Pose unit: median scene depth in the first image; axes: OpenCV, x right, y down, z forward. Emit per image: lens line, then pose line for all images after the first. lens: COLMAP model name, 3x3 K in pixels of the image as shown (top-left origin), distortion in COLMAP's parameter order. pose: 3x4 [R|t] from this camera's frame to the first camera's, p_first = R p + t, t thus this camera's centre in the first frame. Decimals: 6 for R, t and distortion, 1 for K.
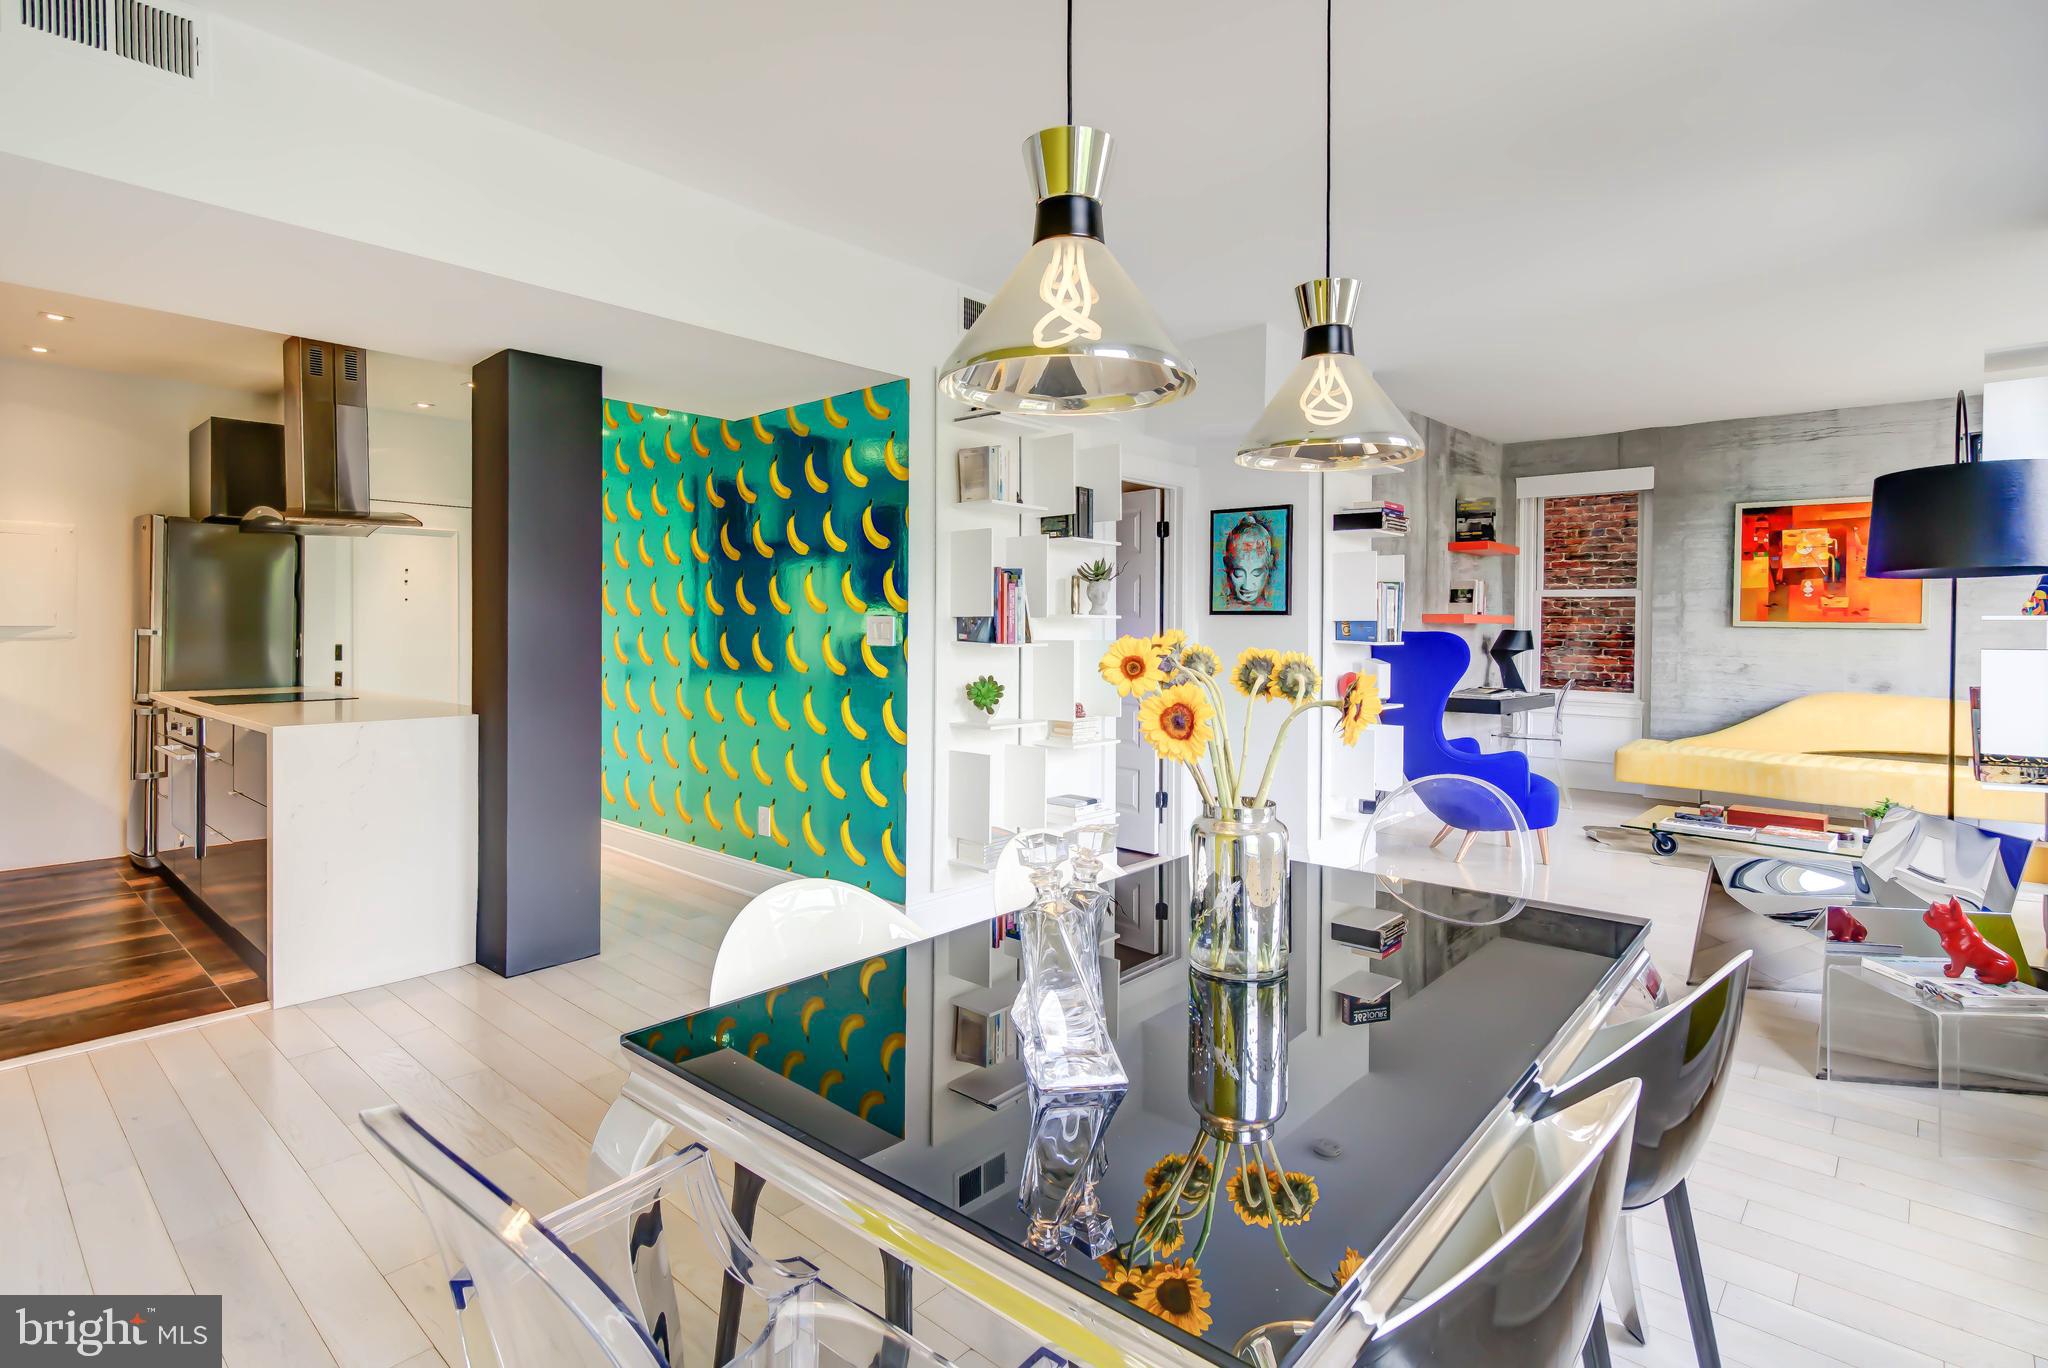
lens RADIAL K [[1010.5, 0, 1006.8], [0, 1010.5, 631.7], [0, 0, 1]] dist [0.001716, 0.002518]
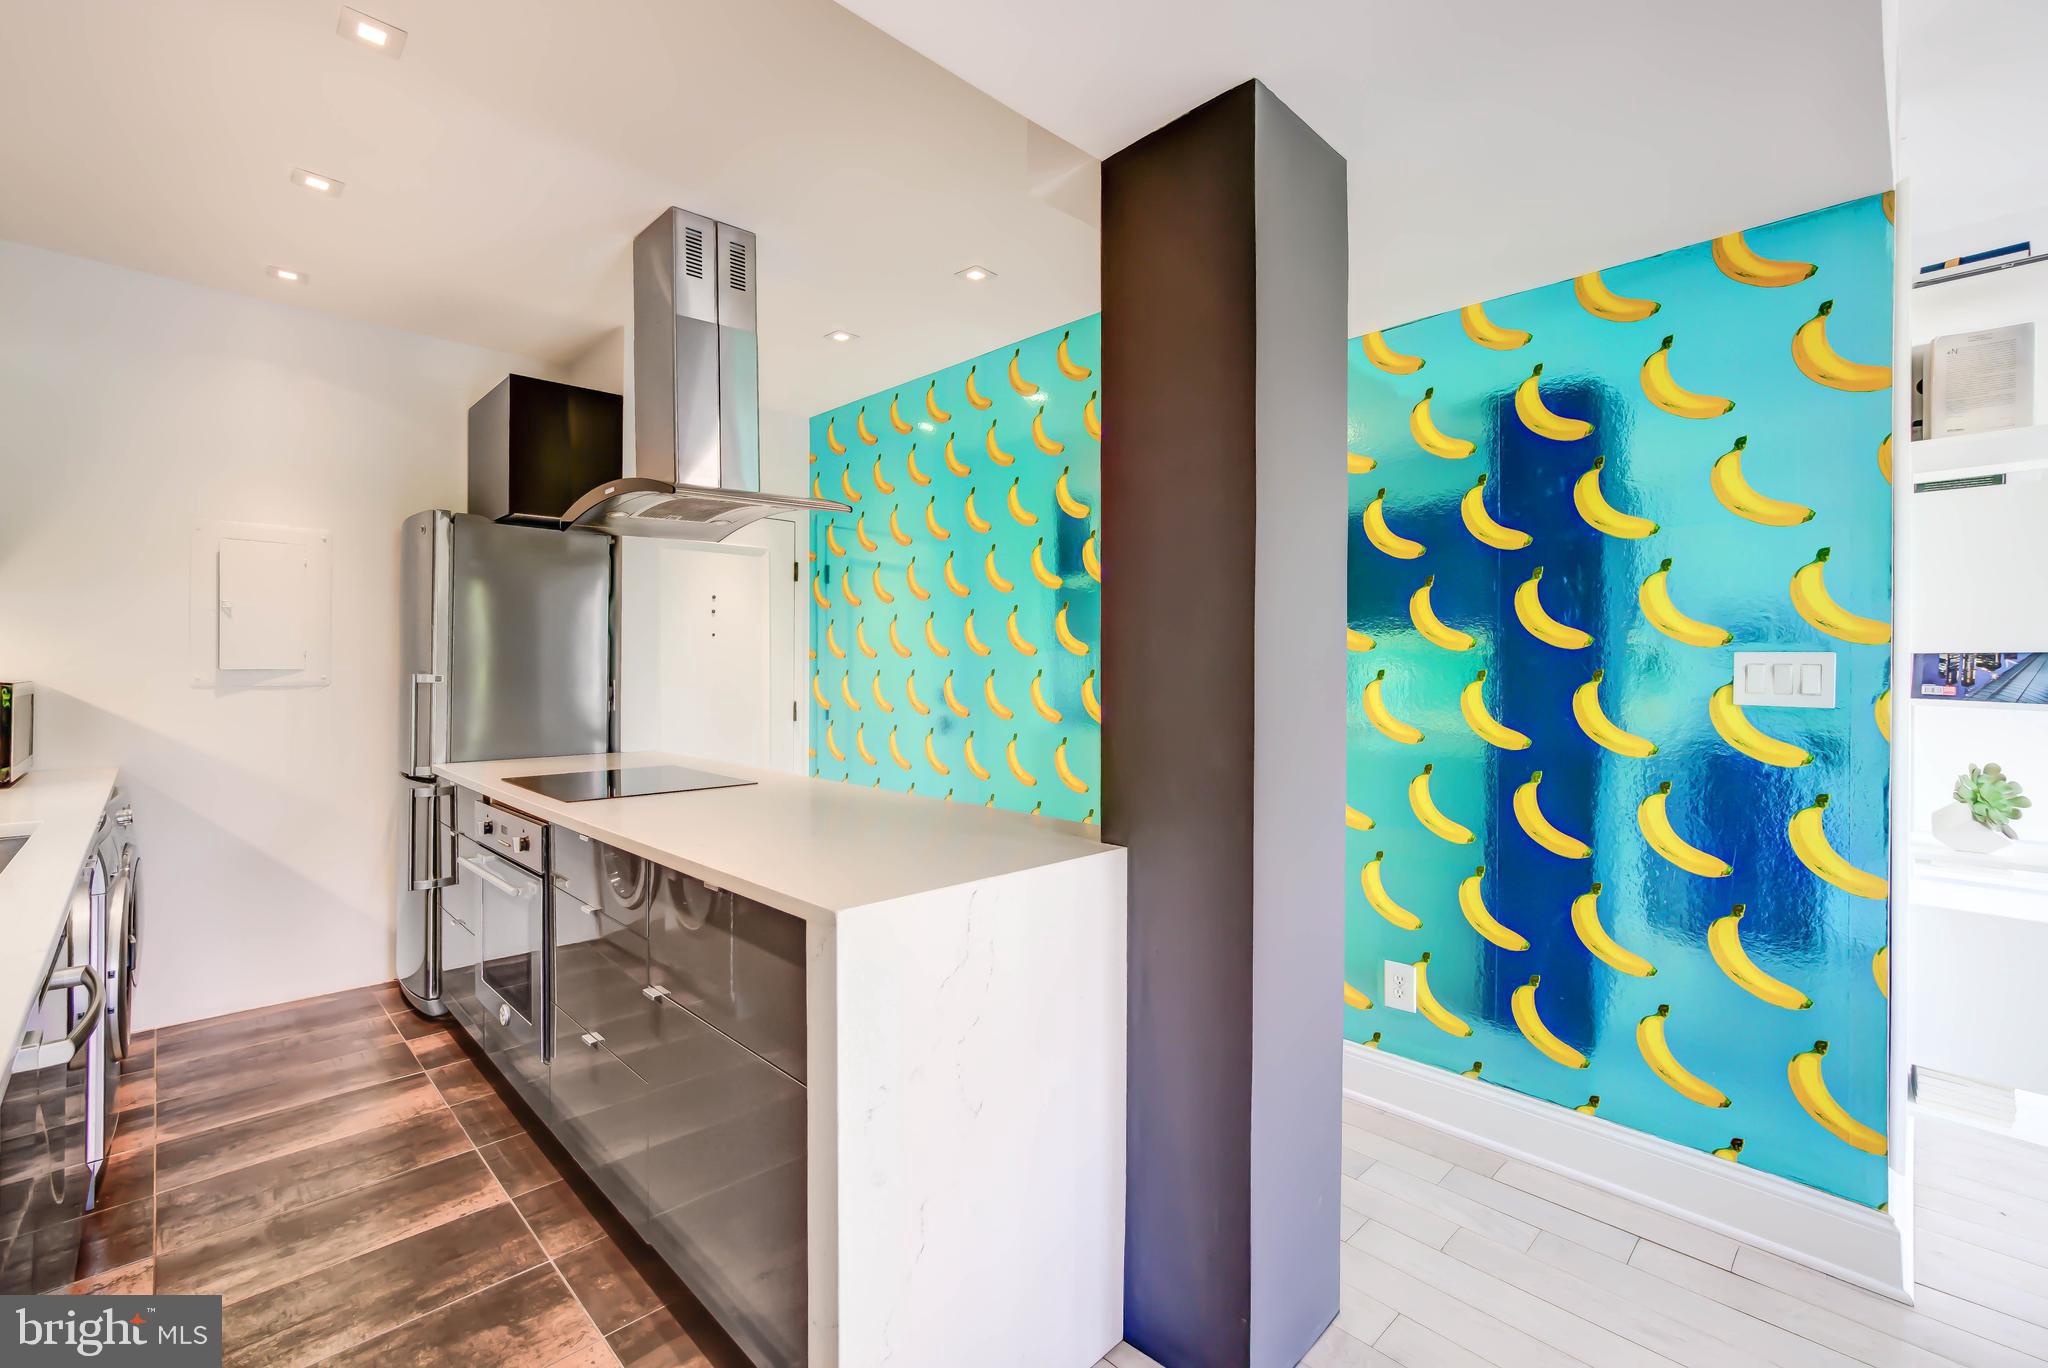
lens RADIAL K [[895.6, 0, 997.3], [0, 895.6, 666.5], [0, 0, 1]] dist [-0.008928, 0.002691]
pose [[0.997839, -0.000944, -0.065694, -0.403638], [0.000812, 0.999998, -0.002043, -0.005898], [0.065696, 0.001985, 0.997838, 0.398607]]
